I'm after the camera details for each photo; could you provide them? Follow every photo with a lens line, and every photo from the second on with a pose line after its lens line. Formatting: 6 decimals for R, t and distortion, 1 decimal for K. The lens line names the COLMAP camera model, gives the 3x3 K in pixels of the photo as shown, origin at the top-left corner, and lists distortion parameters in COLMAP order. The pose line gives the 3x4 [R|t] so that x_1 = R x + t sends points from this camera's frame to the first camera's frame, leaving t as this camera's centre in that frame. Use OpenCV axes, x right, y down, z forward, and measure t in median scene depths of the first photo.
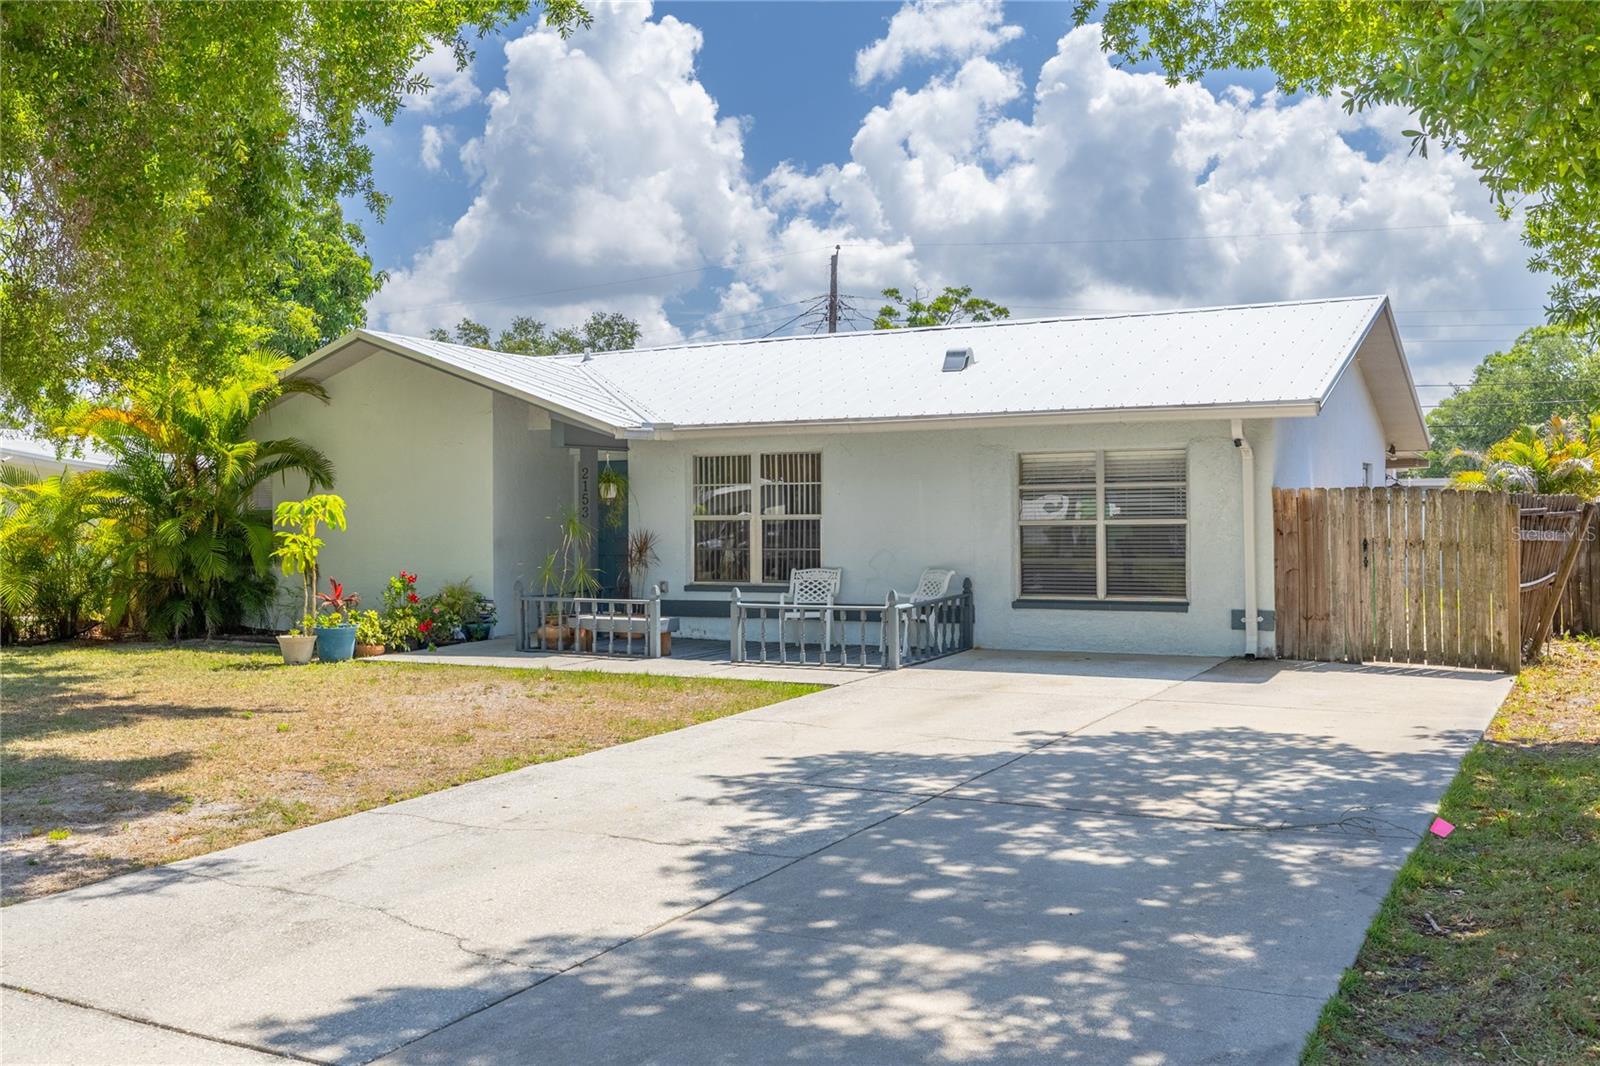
lens RADIAL K [[1519.2, 0, 796.1], [0, 1519.2, 534.9], [0, 0, 1]] dist [0.003084, 0.000000]
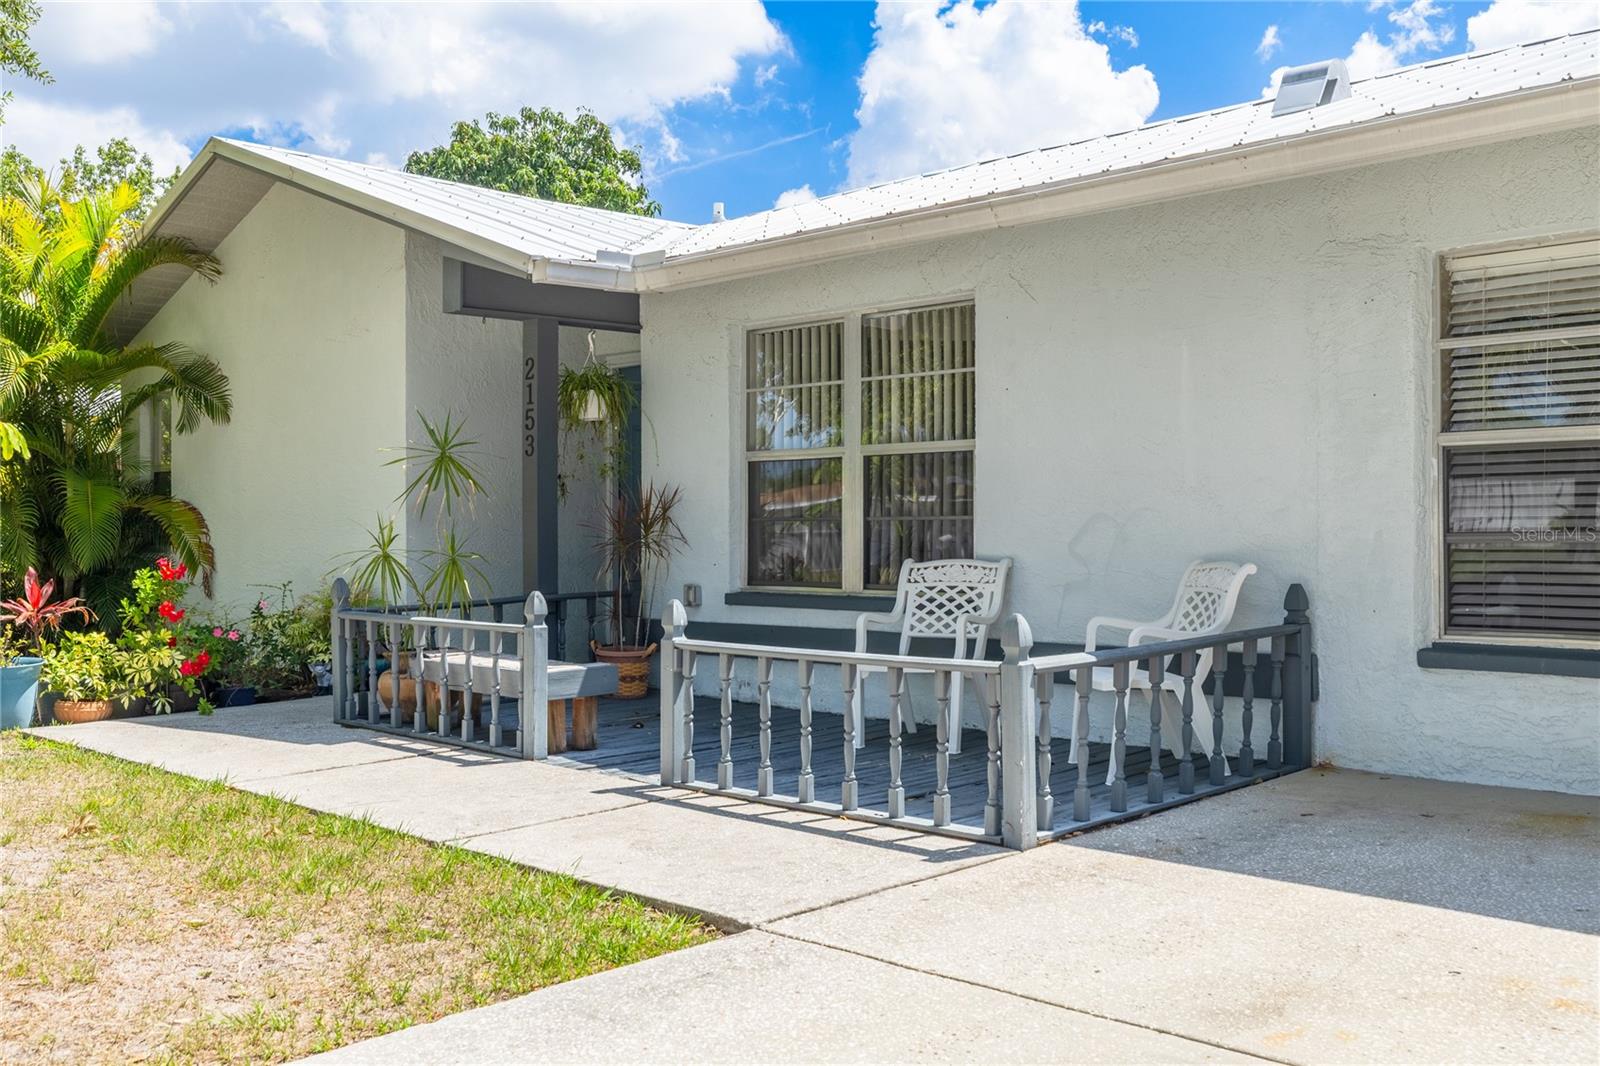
lens RADIAL K [[1519.2, 0, 807.0], [0, 1519.2, 524.5], [0, 0, 1]] dist [0.003084, 0.000000]
pose [[0.955399, 0.000757, -0.295318, 0.106849], [-0.004290, 0.999927, -0.011316, 0.017987], [0.295288, 0.012079, 0.955332, 0.587454]]
